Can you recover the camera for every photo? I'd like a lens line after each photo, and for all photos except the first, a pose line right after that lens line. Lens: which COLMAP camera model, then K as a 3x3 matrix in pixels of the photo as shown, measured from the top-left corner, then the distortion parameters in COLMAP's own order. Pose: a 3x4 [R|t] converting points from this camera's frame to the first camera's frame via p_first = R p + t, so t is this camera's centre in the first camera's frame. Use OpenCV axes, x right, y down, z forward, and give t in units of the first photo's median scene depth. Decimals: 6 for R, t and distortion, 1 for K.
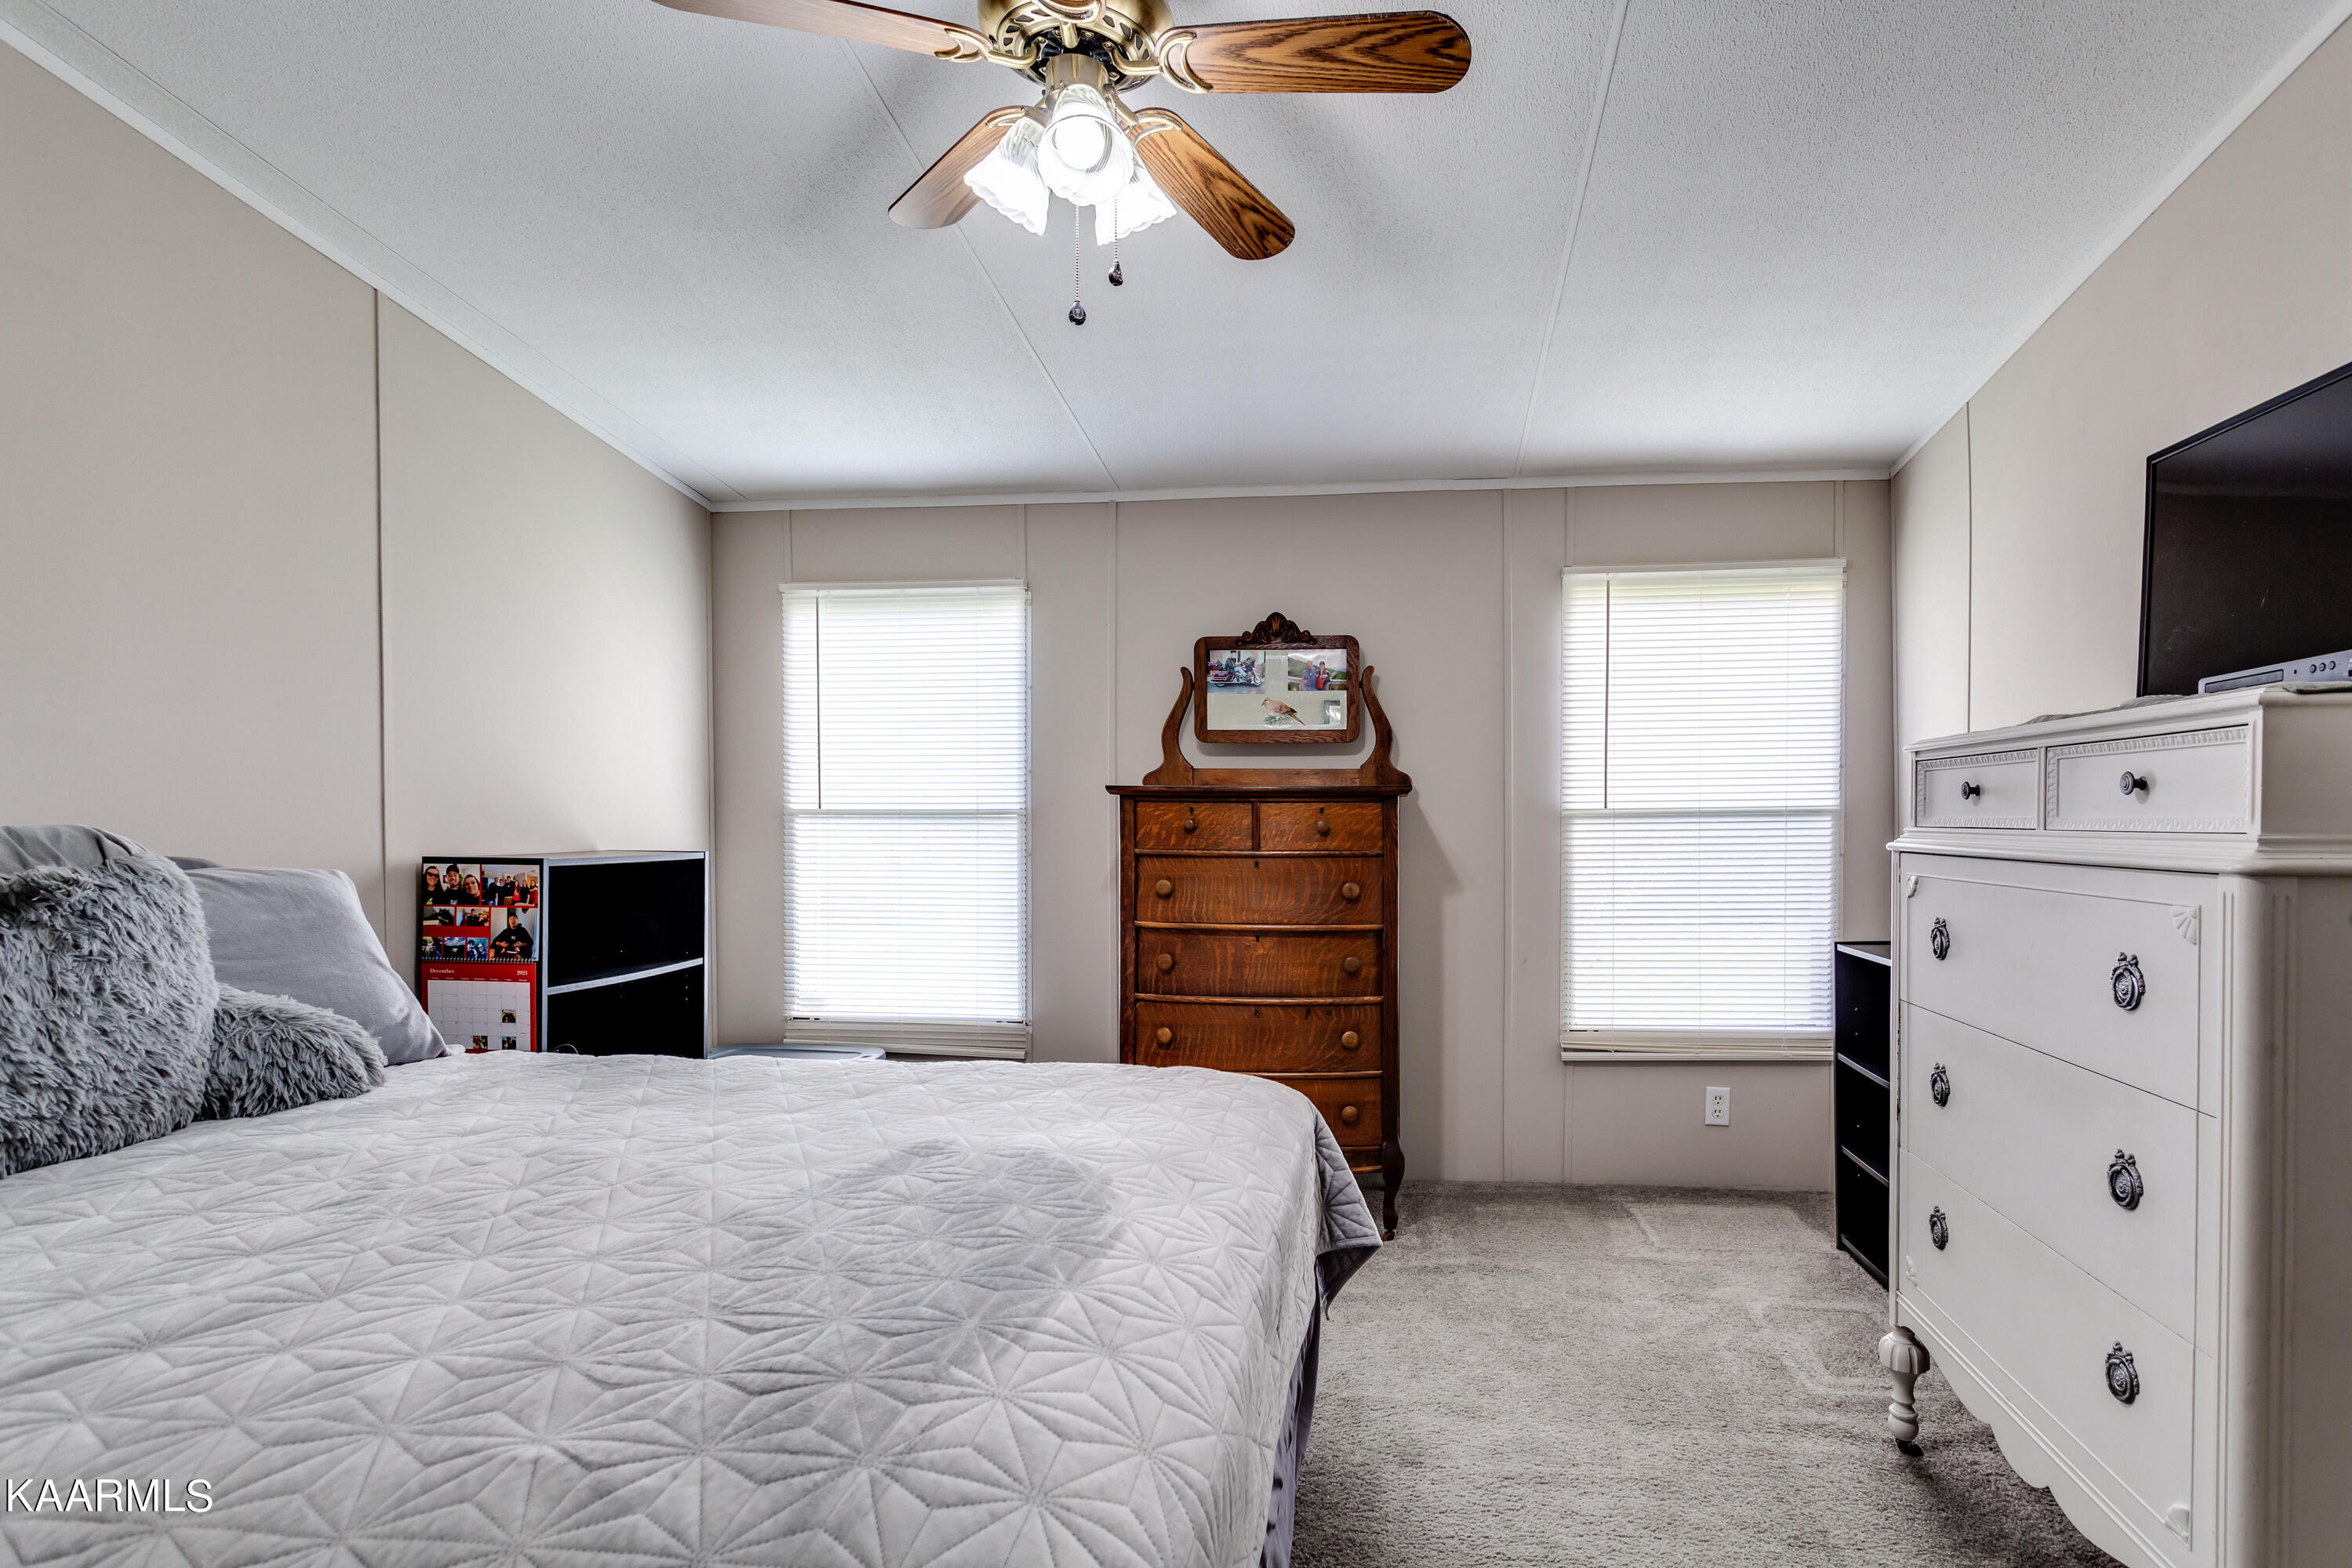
lens RADIAL K [[1168.6, 0, 1292.8], [0, 1168.6, 842.0], [0, 0, 1]] dist [0.000806, 0.000840]
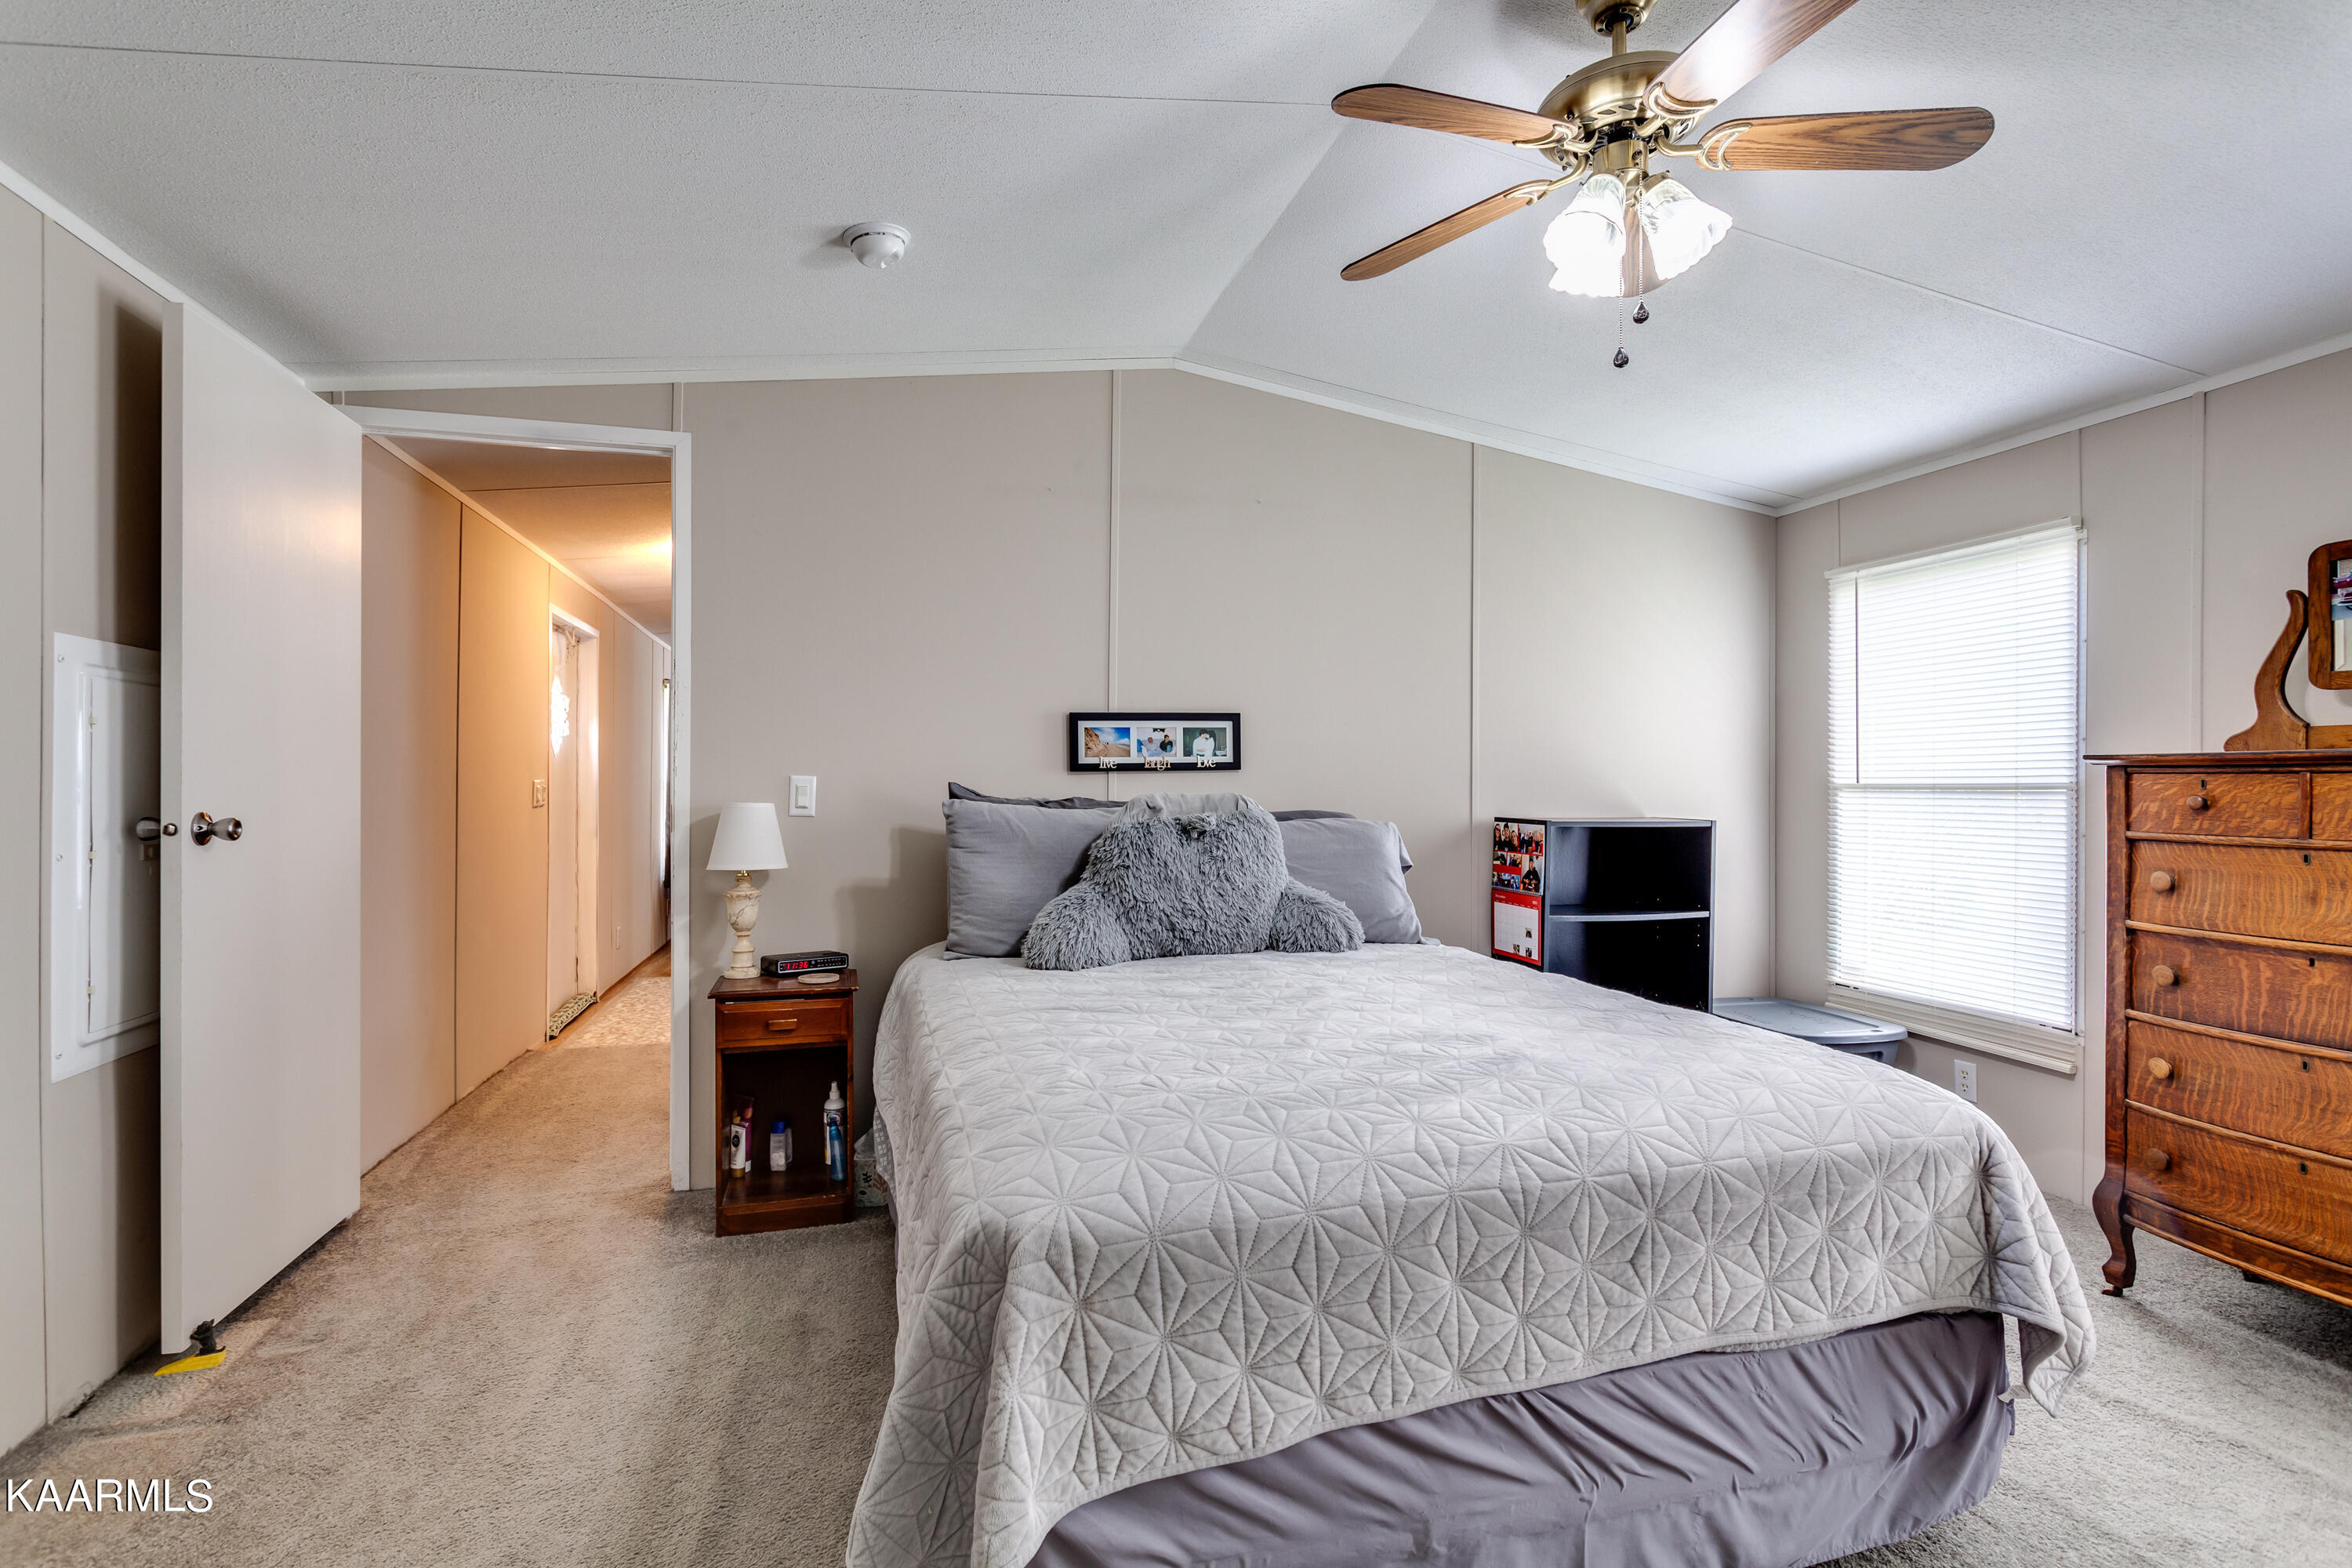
lens RADIAL K [[1128.7, 0, 1174.3], [0, 1128.7, 790.7], [0, 0, 1]] dist [0.001014, 0.000398]
pose [[0.361517, 0.002881, -0.932361, 0.360834], [-0.023244, 0.999712, -0.005923, -0.002328], [0.932076, 0.023813, 0.361480, 0.097224]]
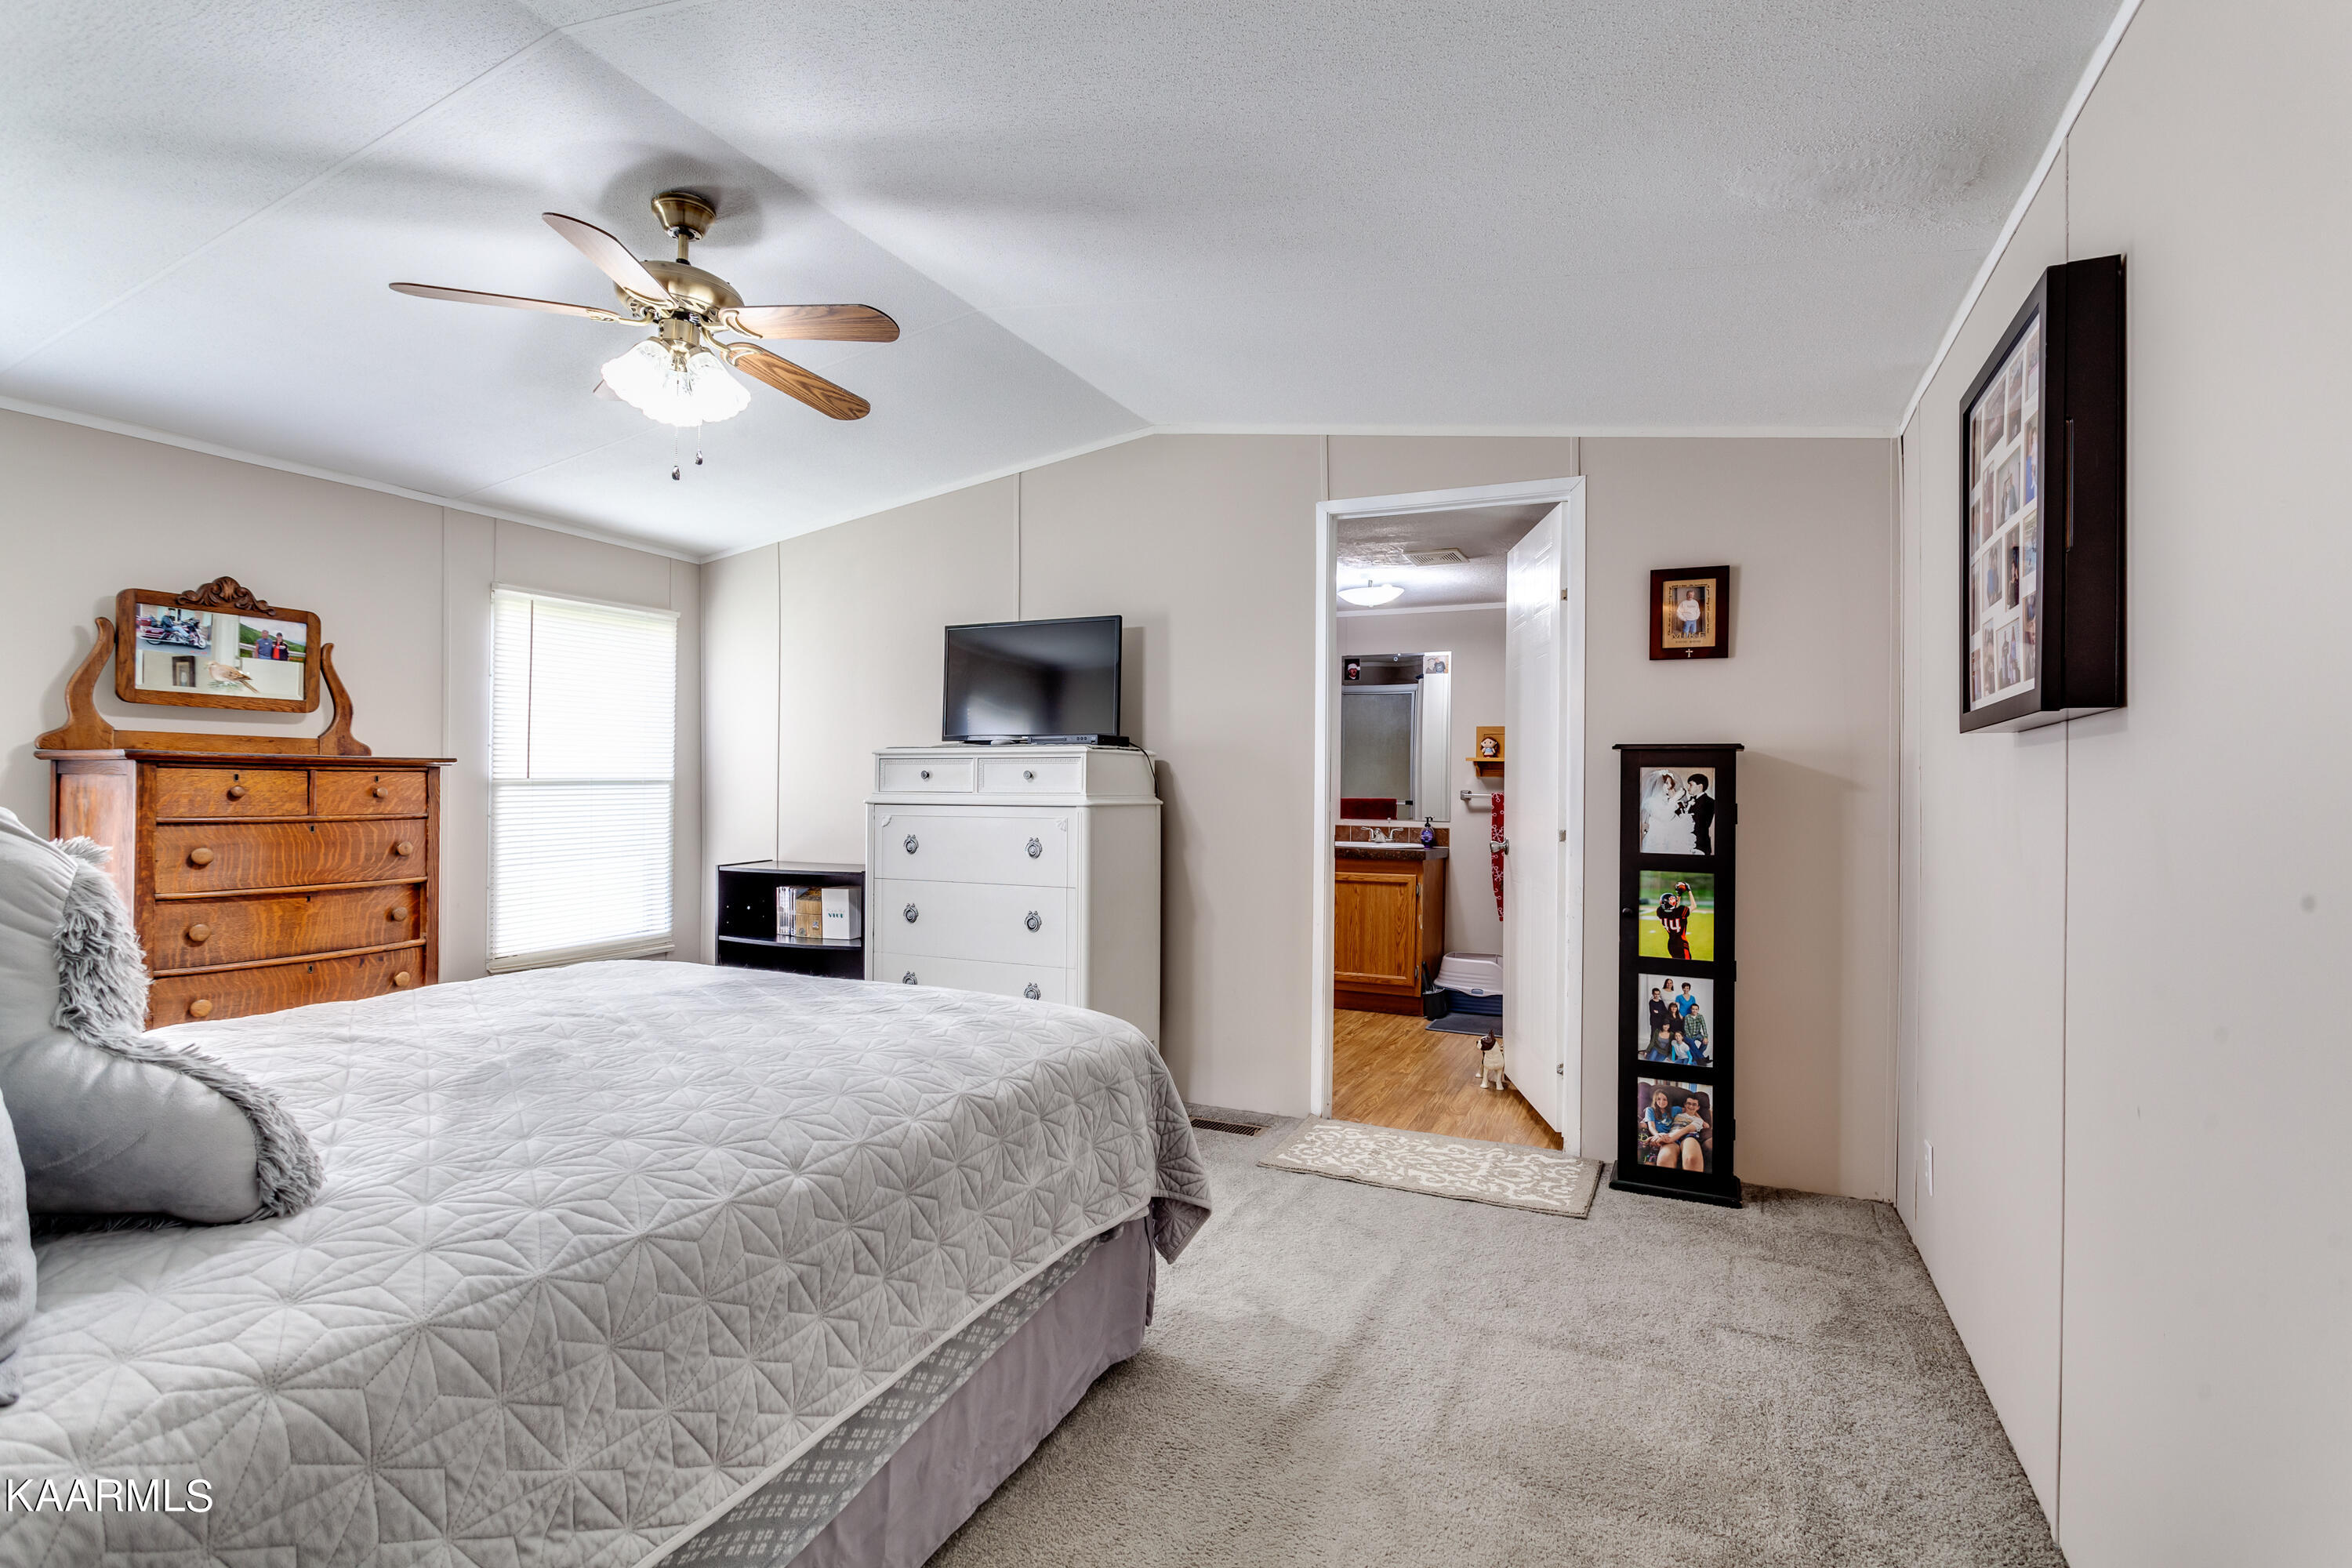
lens RADIAL K [[1128.7, 0, 1174.3], [0, 1128.7, 790.7], [0, 0, 1]] dist [0.001014, 0.000398]
pose [[0.331050, -0.002648, 0.943609, -0.729744], [0.014949, 0.999885, -0.002439, -0.001220], [-0.943495, 0.014913, 0.331052, -0.078778]]
